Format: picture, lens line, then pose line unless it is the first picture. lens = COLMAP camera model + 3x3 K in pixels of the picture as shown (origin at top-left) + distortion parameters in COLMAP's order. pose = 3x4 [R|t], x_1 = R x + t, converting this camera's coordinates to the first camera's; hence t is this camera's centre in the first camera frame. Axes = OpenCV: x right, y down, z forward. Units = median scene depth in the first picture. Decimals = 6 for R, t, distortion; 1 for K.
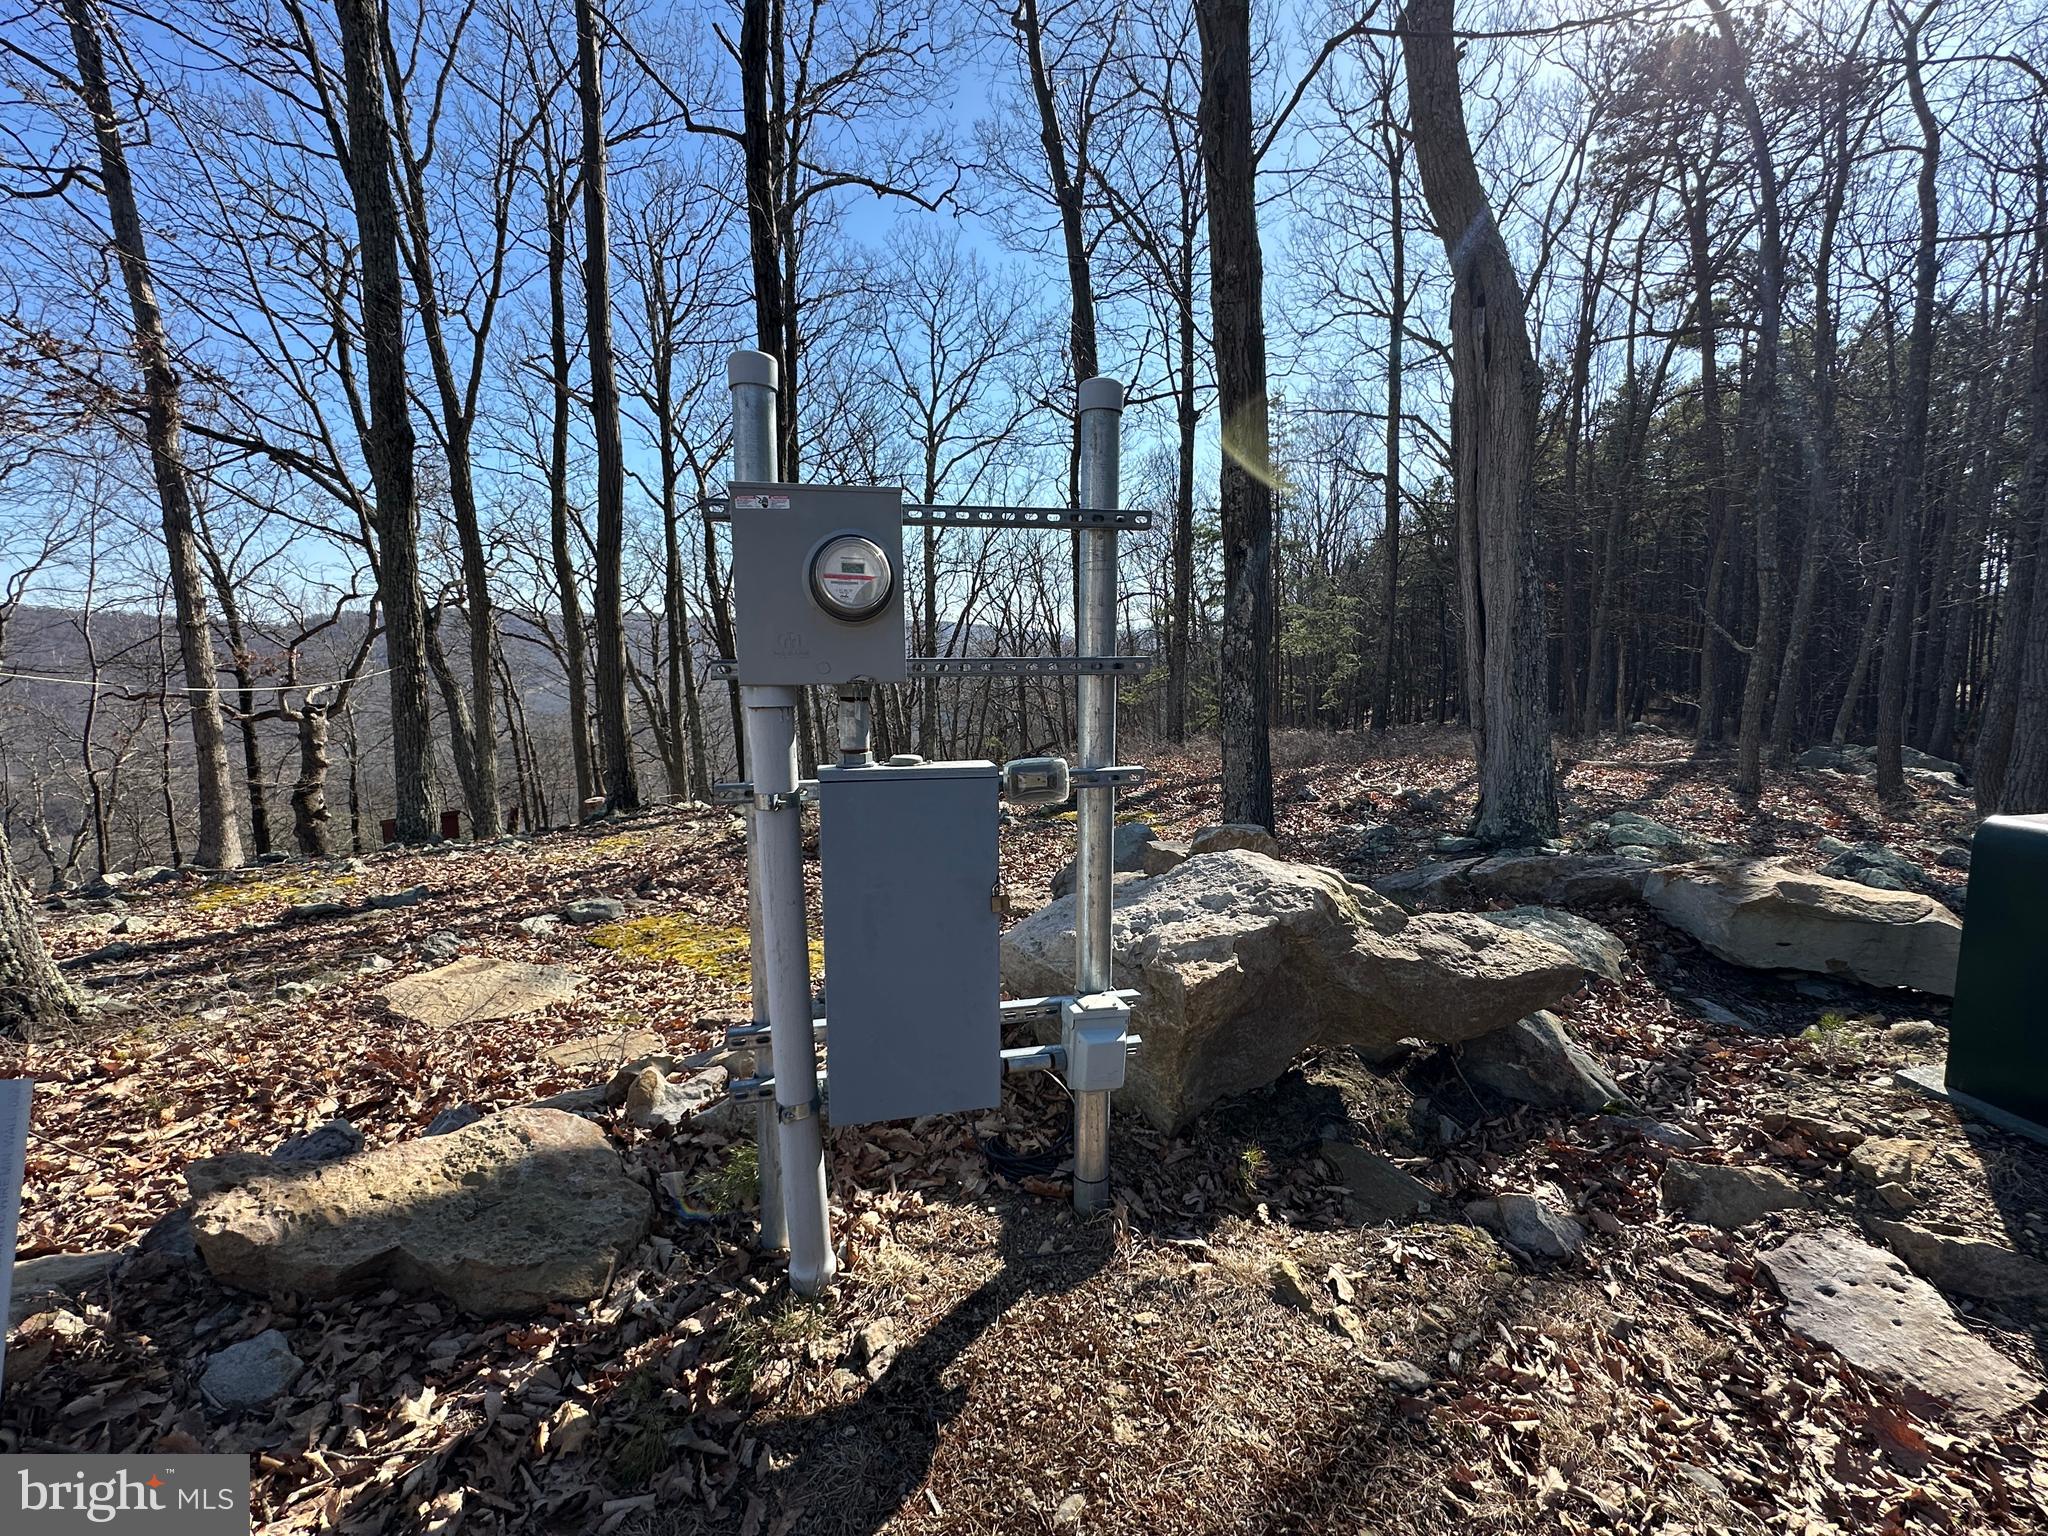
lens RADIAL K [[901.2, 0, 1026.2], [0, 901.2, 767.3], [0, 0, 1]] dist [-0.003454, 0.001214]
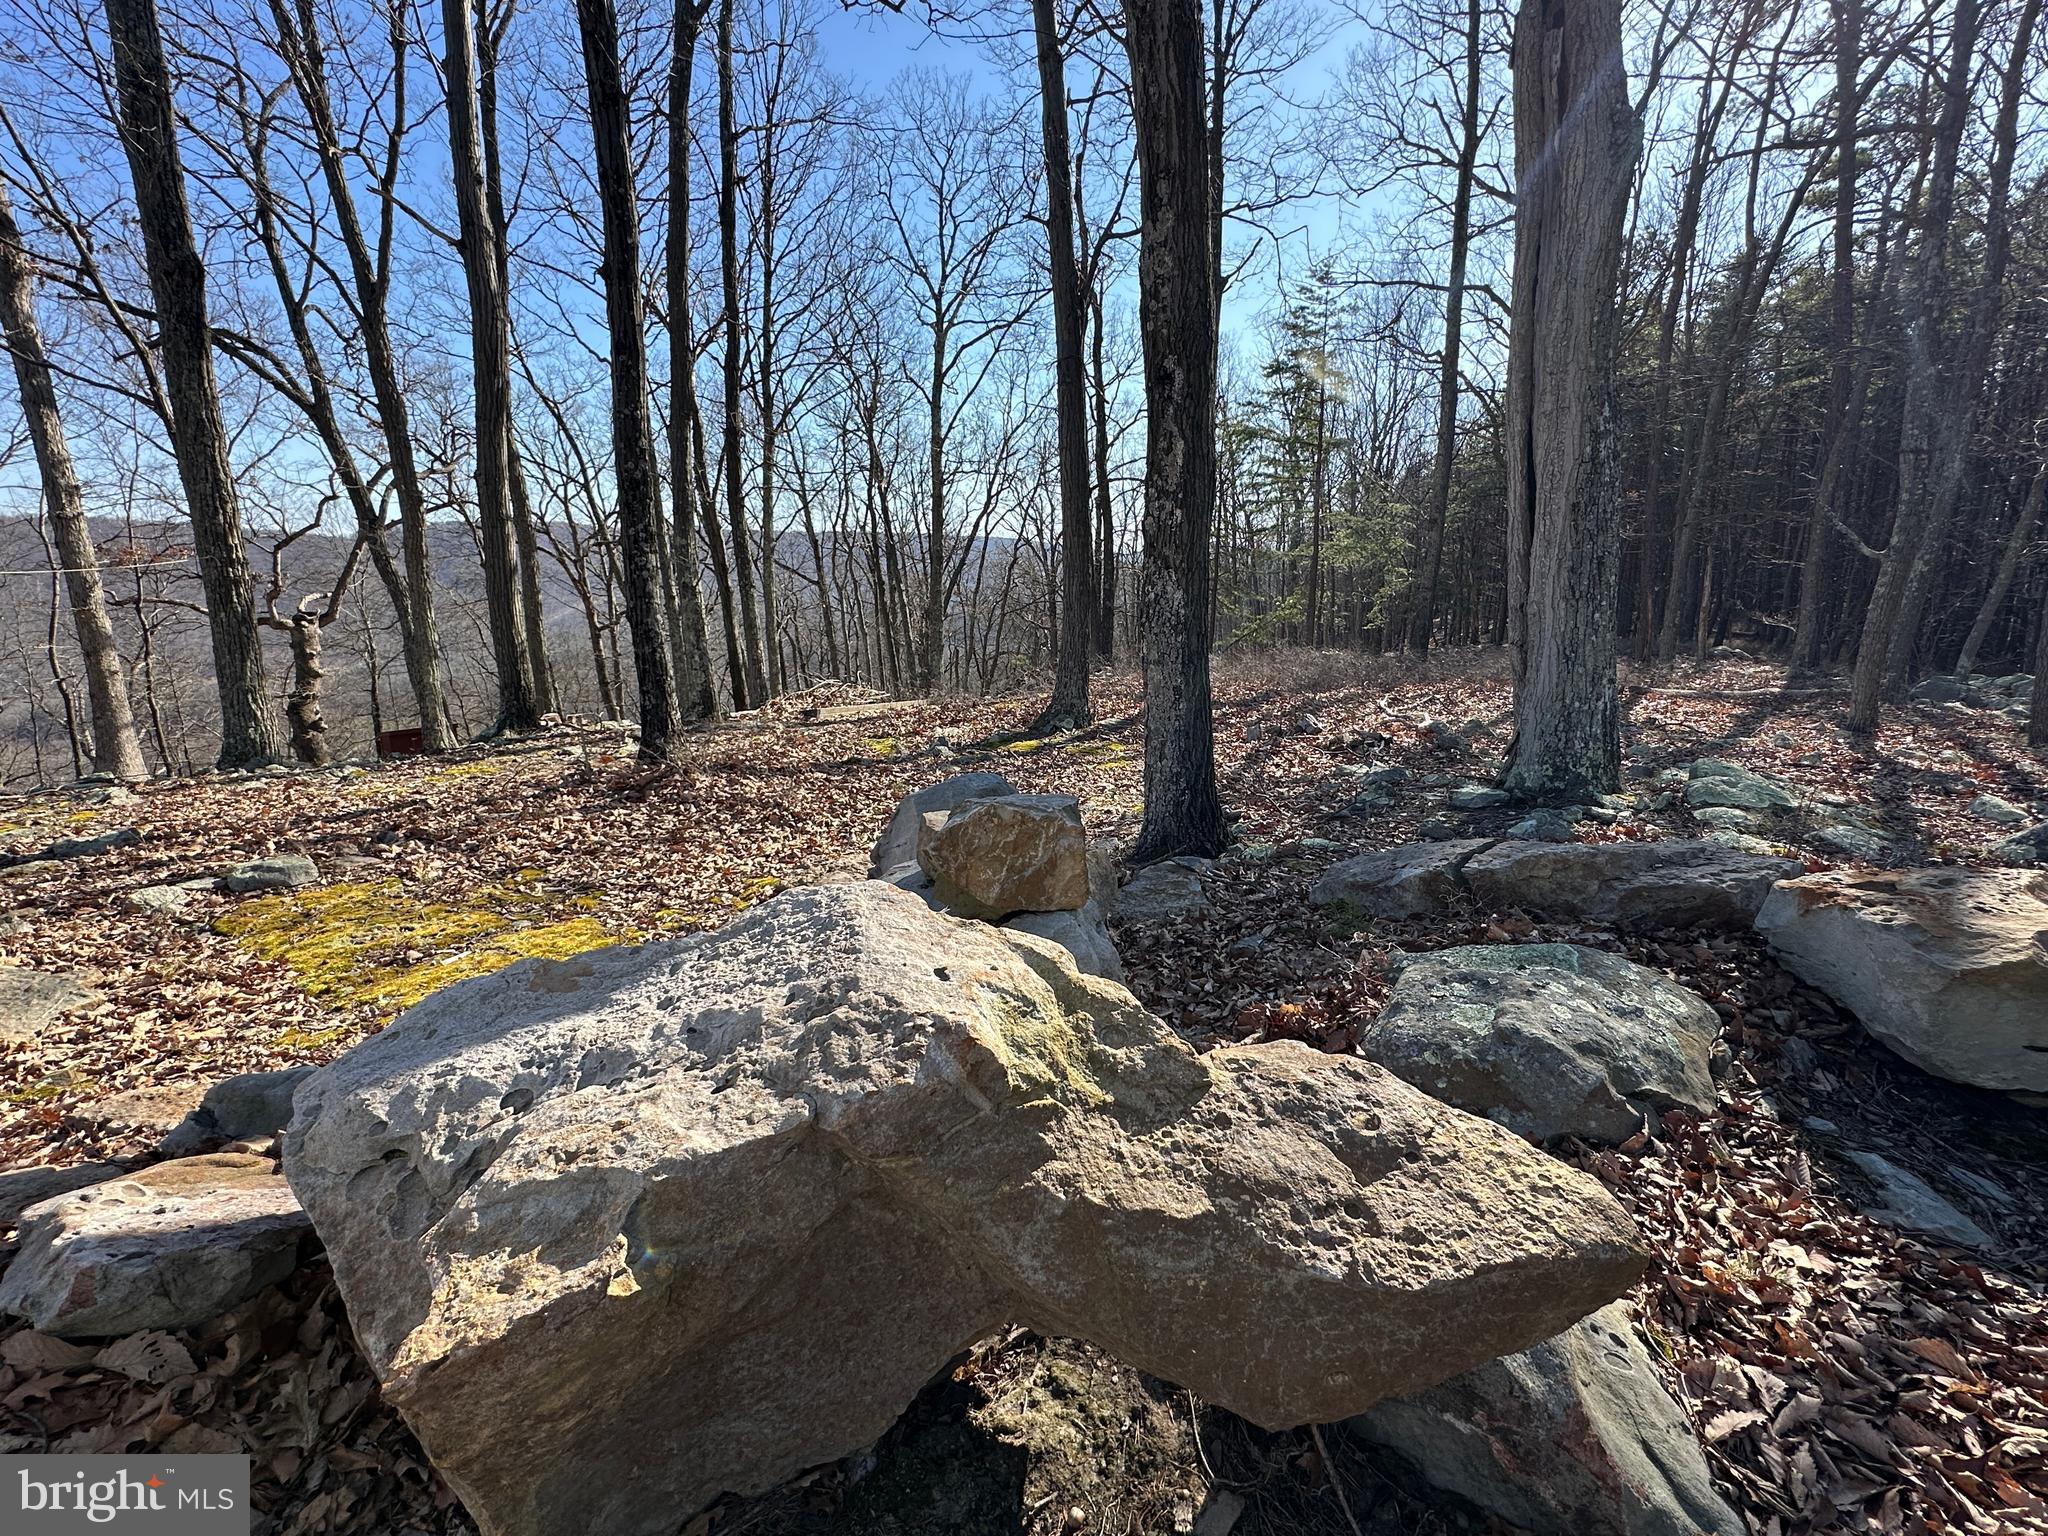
lens RADIAL K [[901.2, 0, 1025.4], [0, 901.2, 769.1], [0, 0, 1]] dist [-0.003454, 0.001214]
pose [[0.998515, 0.018556, -0.051220, 0.068473], [-0.013814, 0.995715, 0.091433, -0.001412], [0.052697, -0.090590, 0.994493, 0.115091]]
